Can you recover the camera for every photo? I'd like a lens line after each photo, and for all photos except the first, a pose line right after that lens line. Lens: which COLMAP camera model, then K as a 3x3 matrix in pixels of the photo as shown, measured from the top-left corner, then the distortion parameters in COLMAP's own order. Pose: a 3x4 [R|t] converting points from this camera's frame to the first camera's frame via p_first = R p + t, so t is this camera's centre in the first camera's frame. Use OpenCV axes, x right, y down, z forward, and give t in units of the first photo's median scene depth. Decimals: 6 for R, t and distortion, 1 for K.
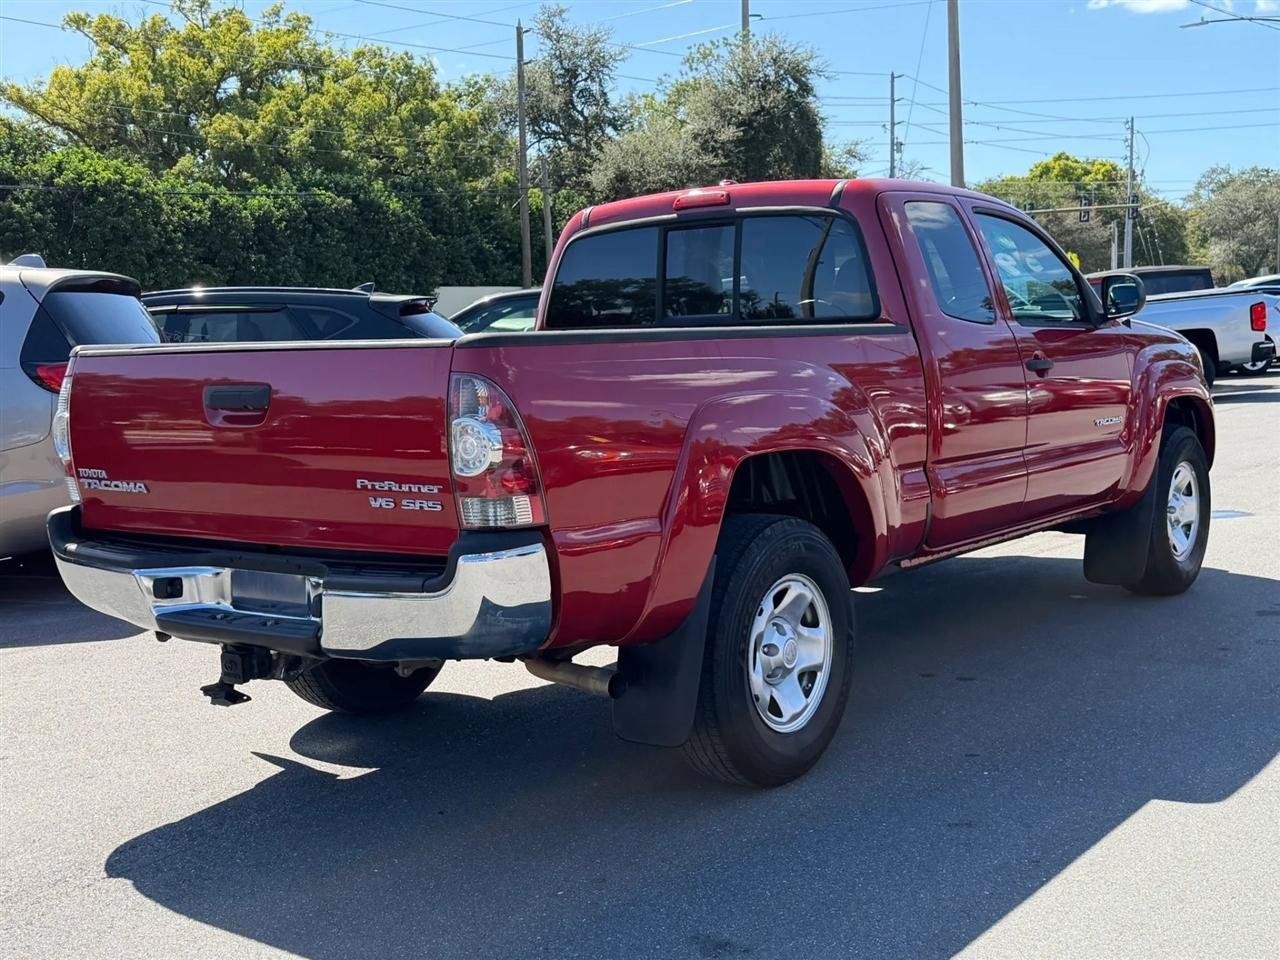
lens RADIAL K [[1534.1, 0, 640.0], [0, 1534.1, 480.0], [0, 0, 1]] dist [0.085252, -0.002213]
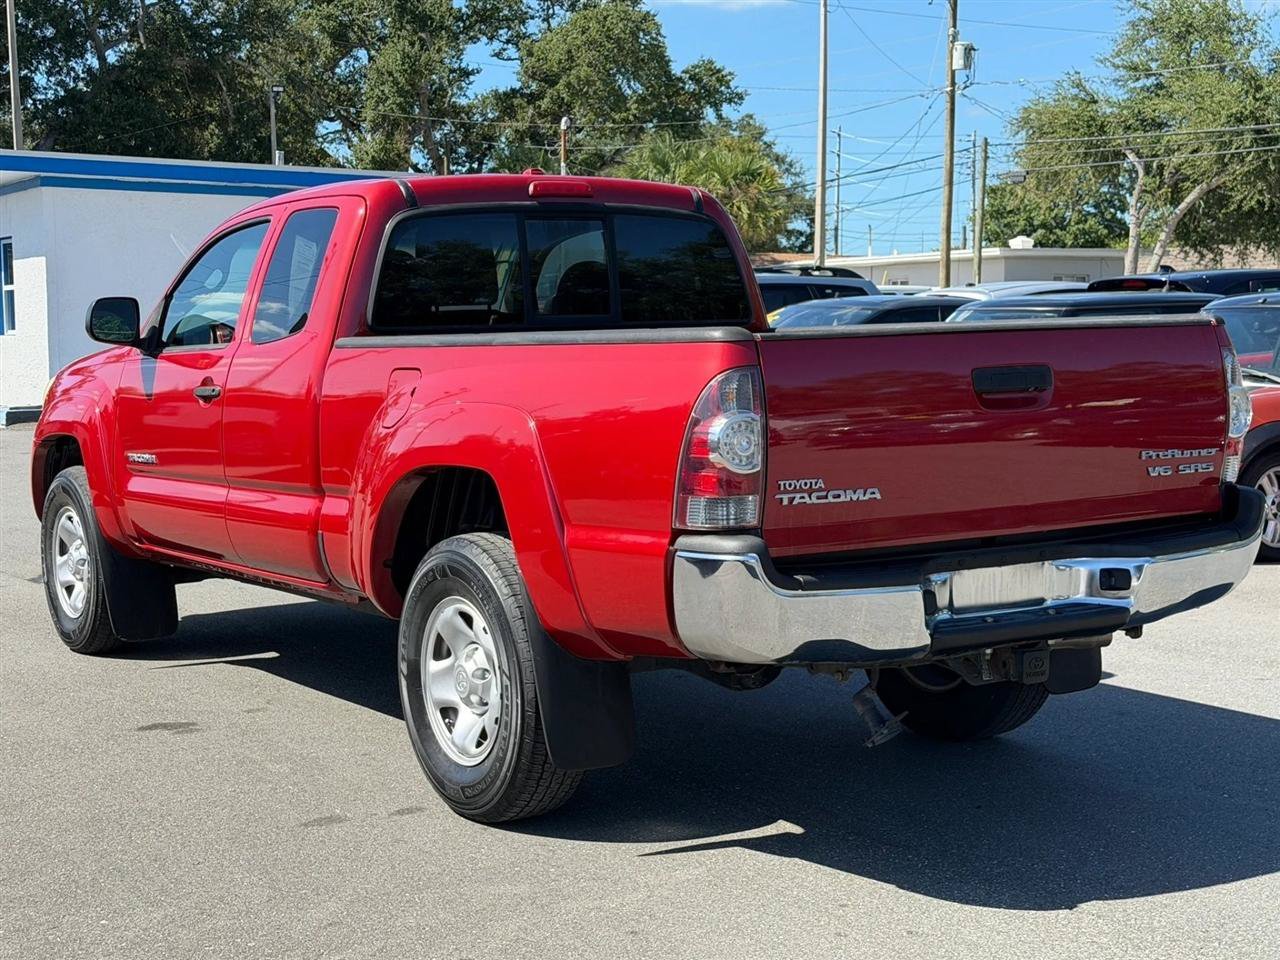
lens RADIAL K [[1989.7, 0, 640.0], [0, 1989.7, 480.0], [0, 0, 1]] dist [0.143363, -0.057898]
pose [[0.338992, -0.047775, 0.939576, -1.359575], [0.101903, 0.994698, 0.013812, -0.029748], [-0.935254, 0.091064, 0.342063, 0.732642]]
